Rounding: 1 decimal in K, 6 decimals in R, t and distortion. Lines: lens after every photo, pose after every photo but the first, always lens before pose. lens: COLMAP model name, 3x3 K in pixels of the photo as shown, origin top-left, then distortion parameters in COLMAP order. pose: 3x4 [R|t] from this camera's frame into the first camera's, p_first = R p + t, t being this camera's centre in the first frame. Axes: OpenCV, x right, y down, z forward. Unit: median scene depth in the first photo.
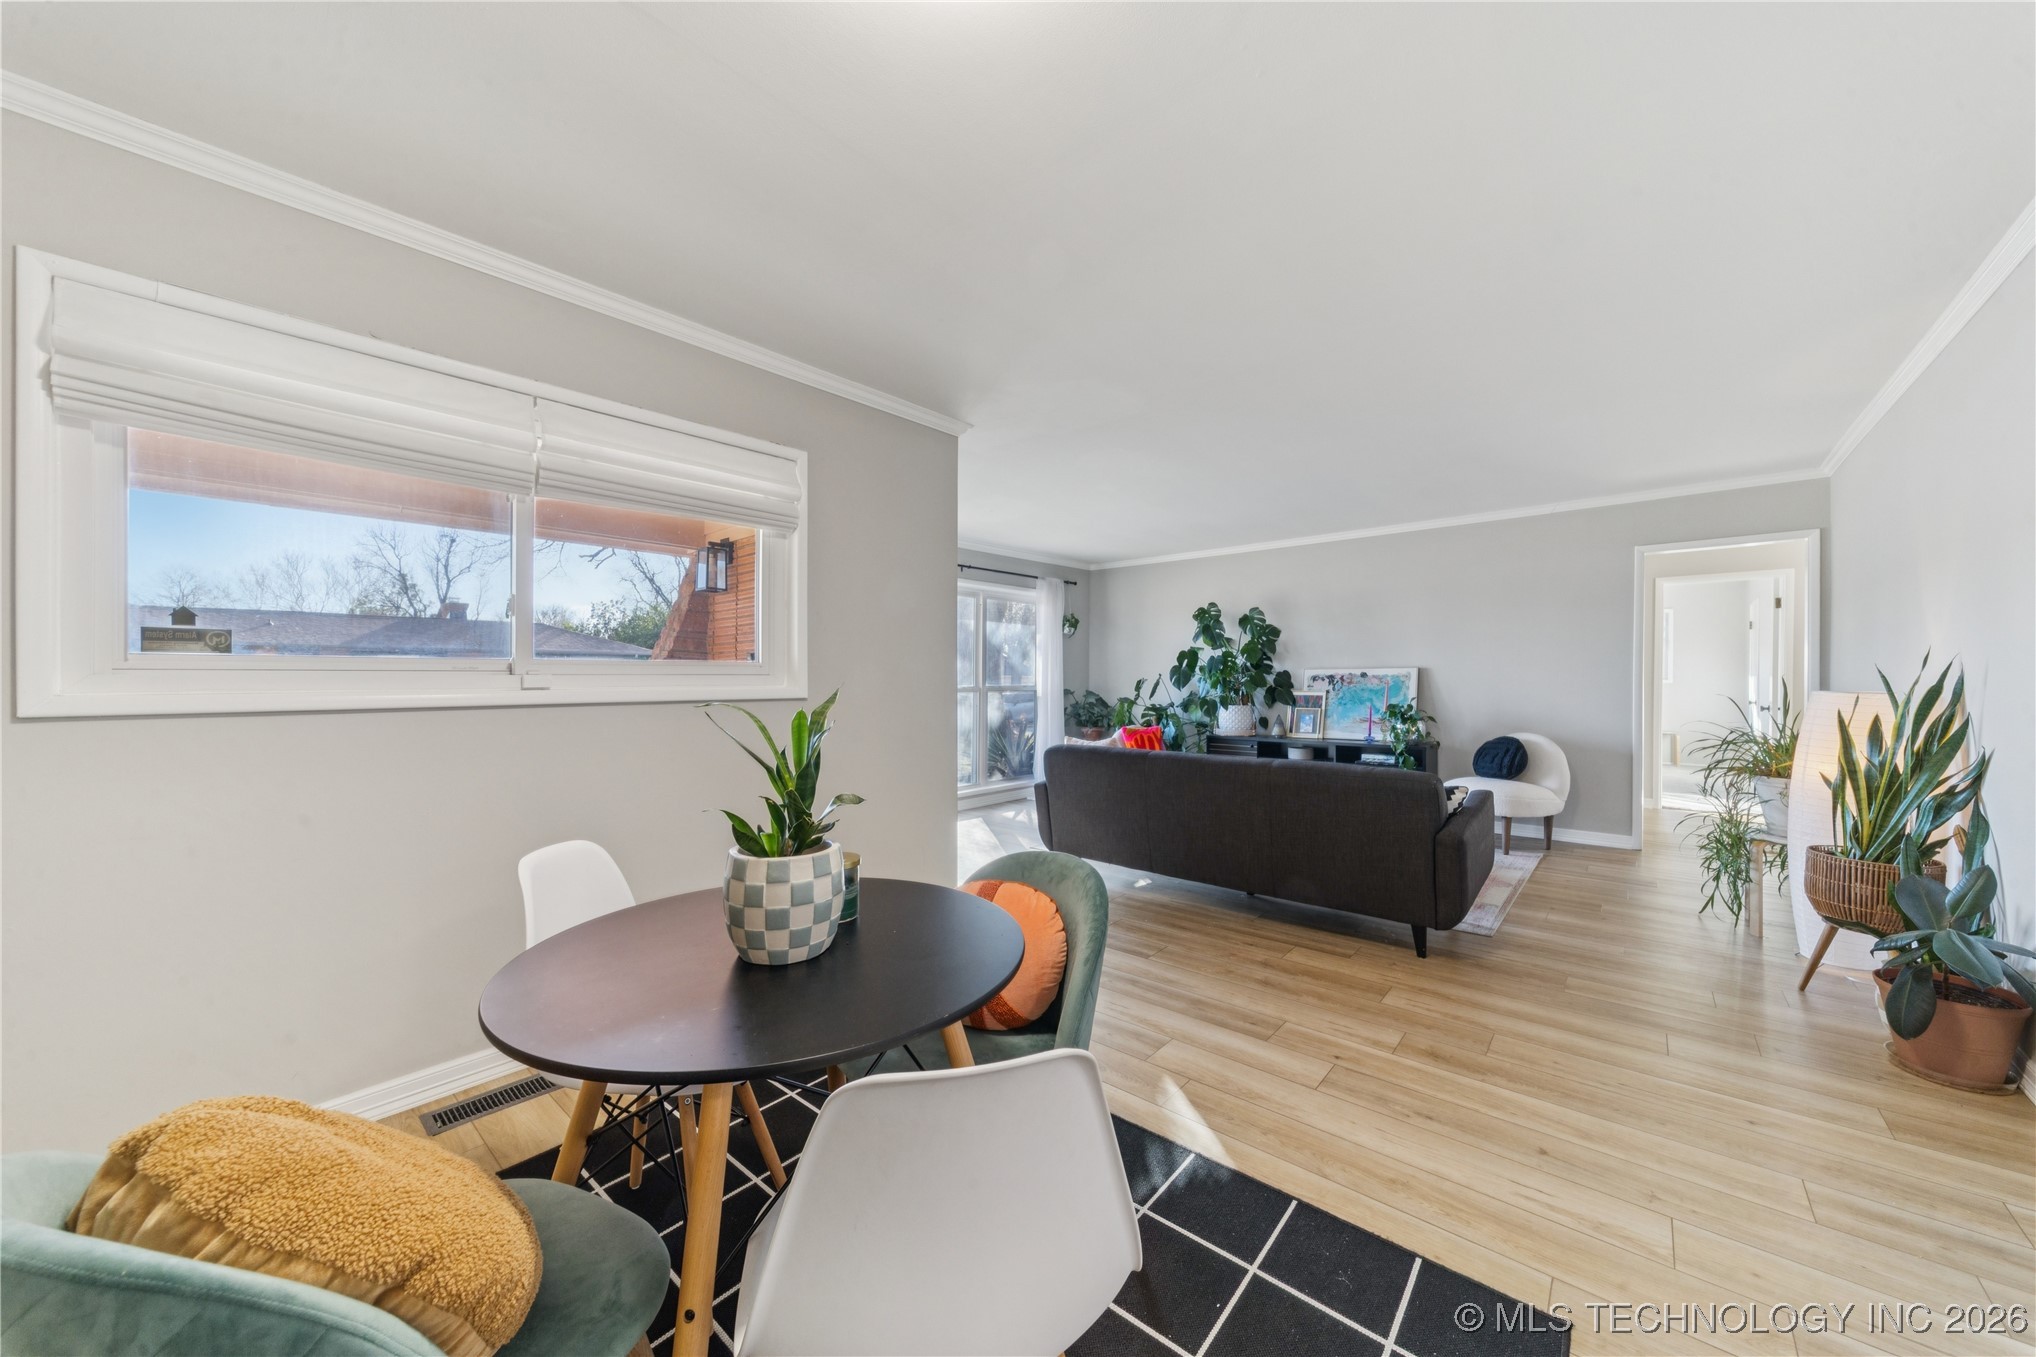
lens RADIAL K [[738.8, 0, 996.6], [0, 738.8, 670.6], [0, 0, 1]] dist [-0.002030, -0.000230]
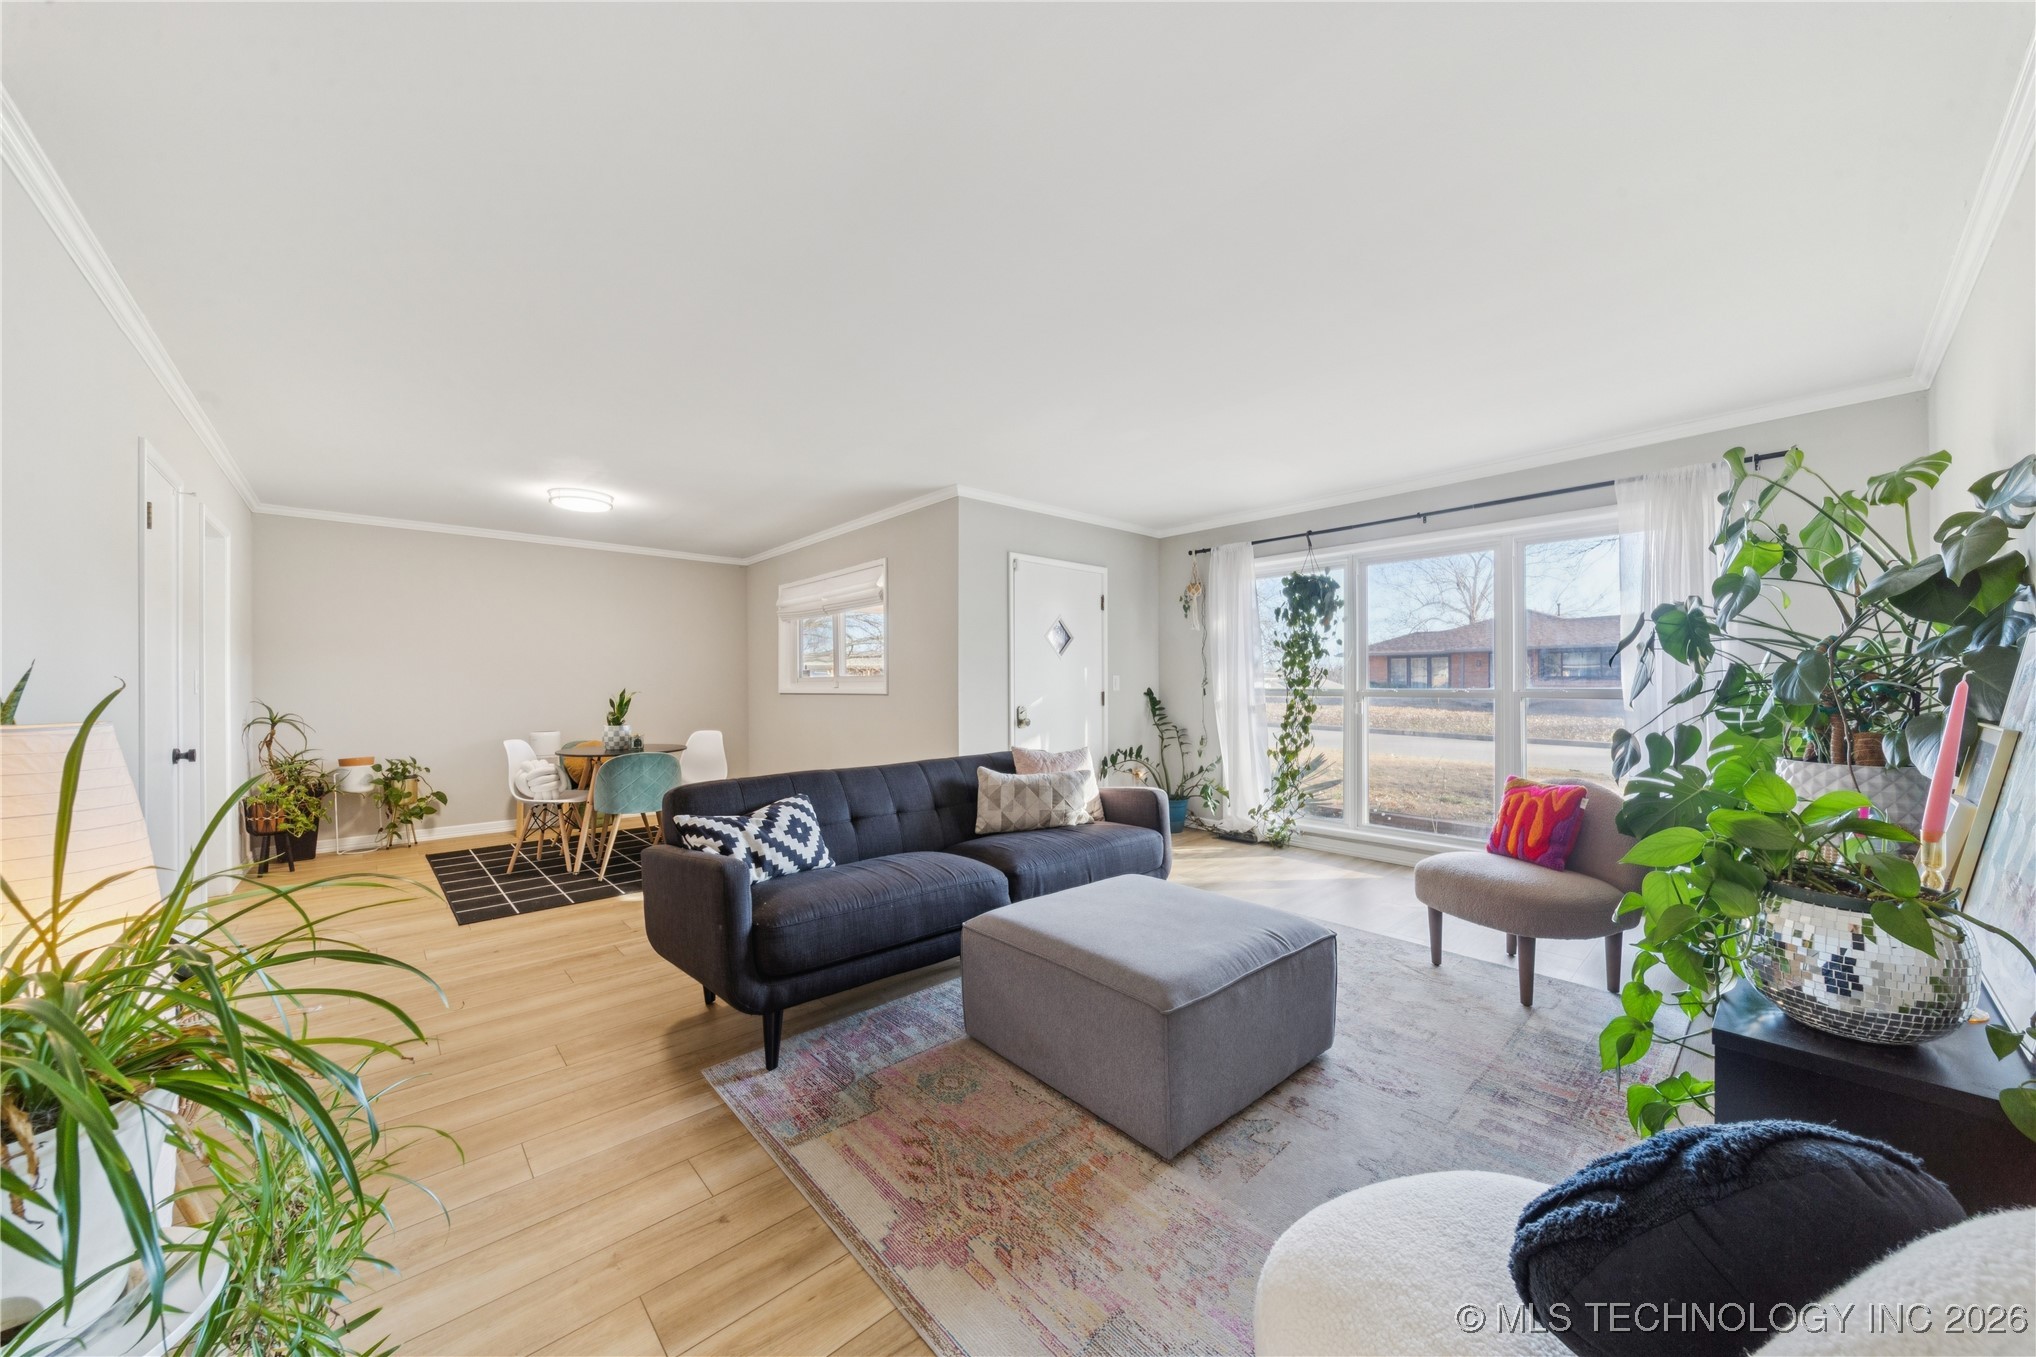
lens RADIAL K [[696.4, 0, 1018.0], [0, 696.4, 678.5], [0, 0, 1]] dist [-0.008353, -0.000057]
pose [[-0.108081, -0.010721, -0.994084, 0.701871], [0.012934, 0.999842, -0.012189, 0.009027], [0.994058, -0.014175, -0.107925, 0.754334]]
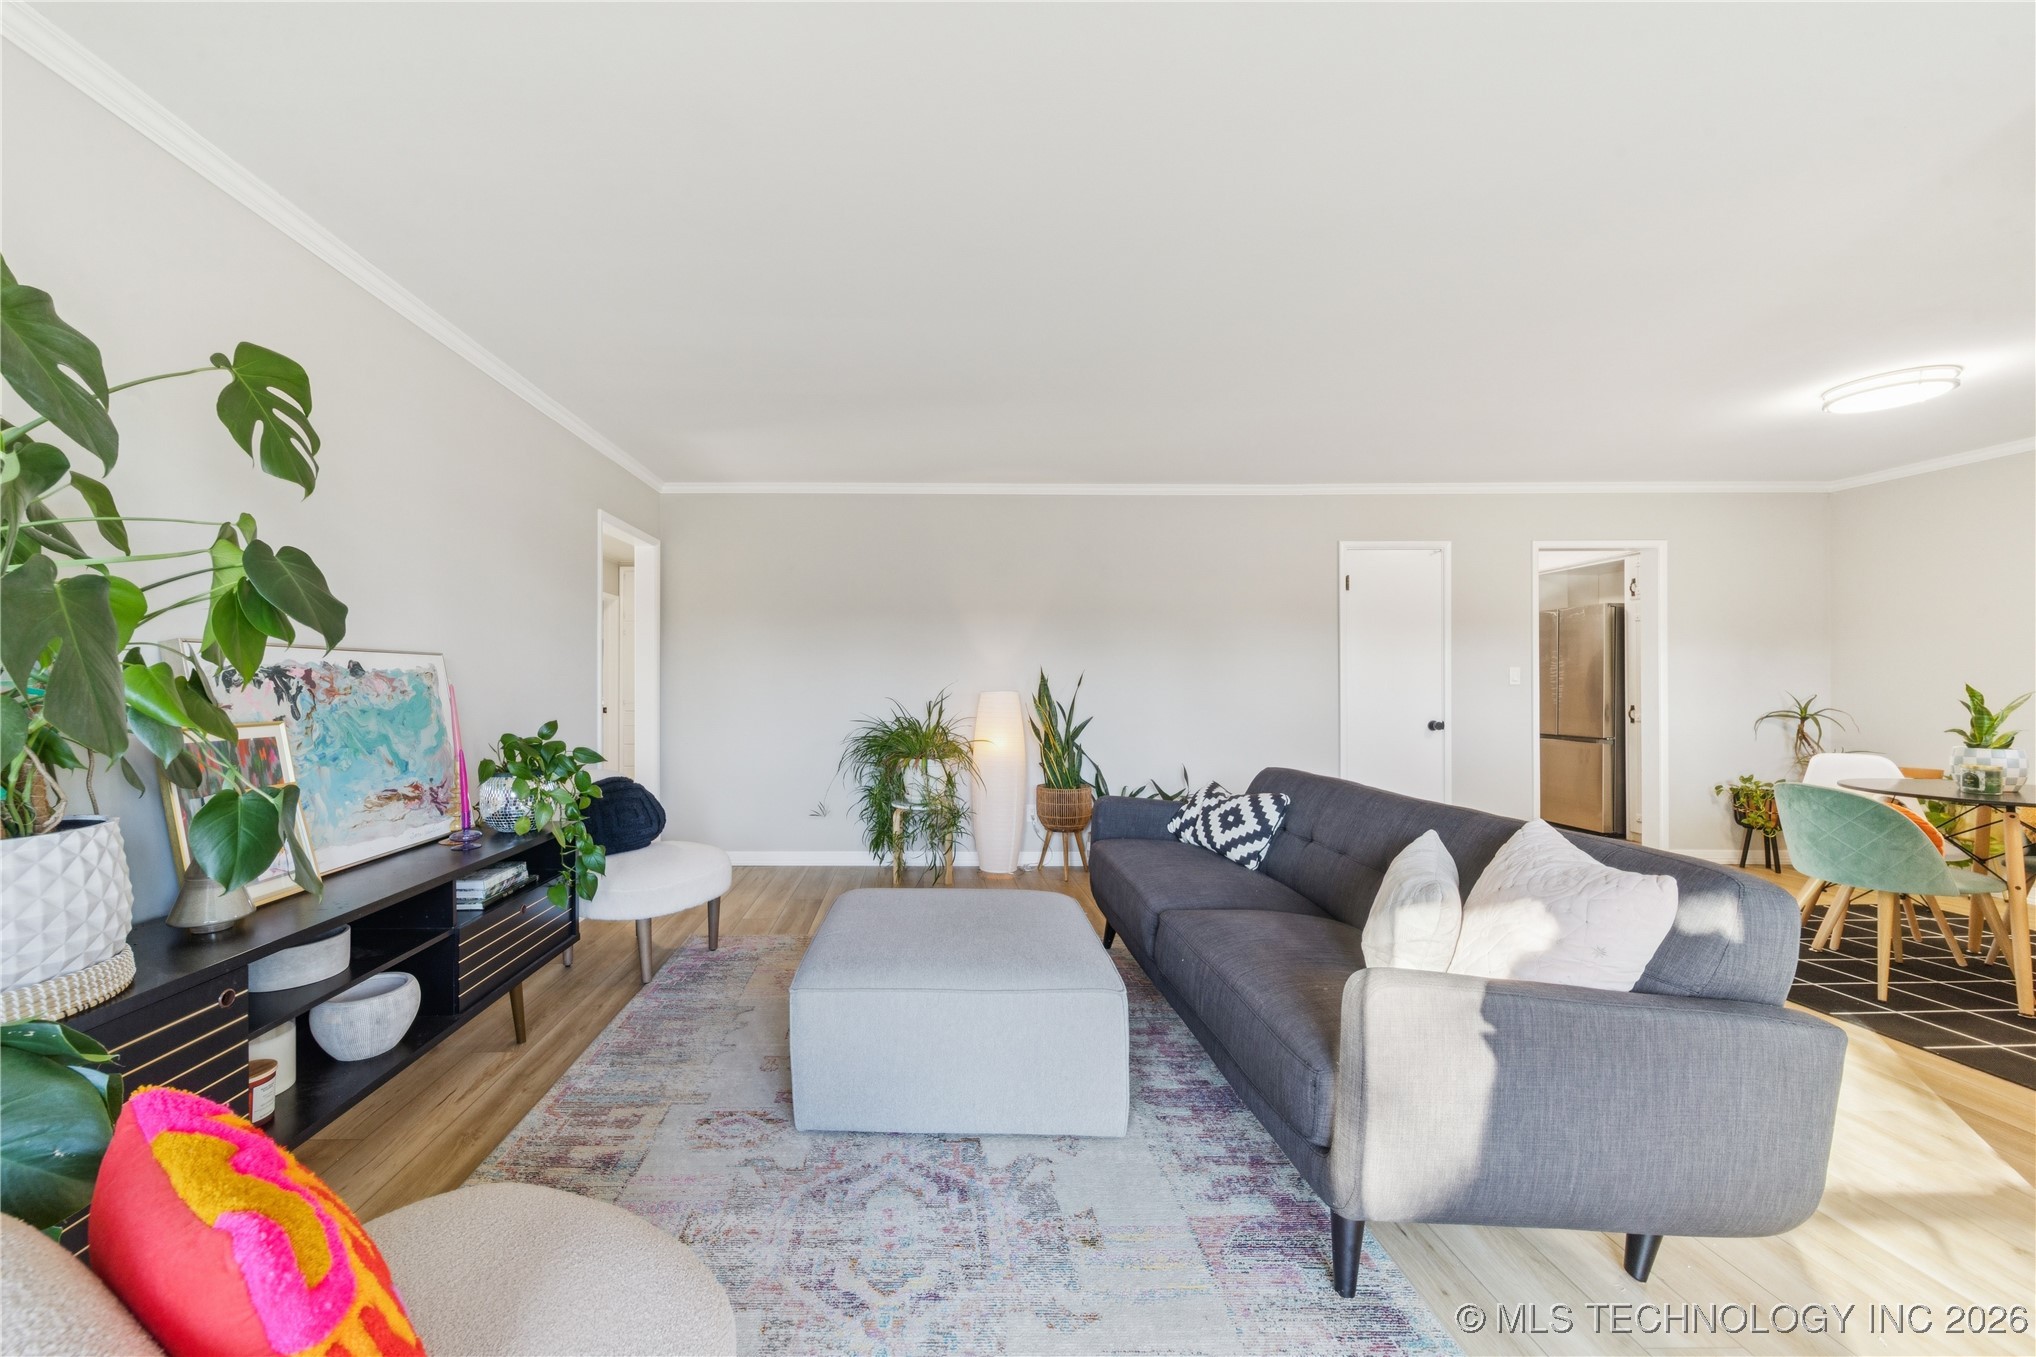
lens RADIAL K [[716.3, 0, 1018.0], [0, 716.3, 678.5], [0, 0, 1]] dist [-0.000565, -0.000390]
pose [[-0.742685, 0.002991, 0.669634, 0.051333], [-0.008301, 0.999872, -0.013673, 0.012377], [-0.669589, -0.015713, -0.742565, 1.042593]]
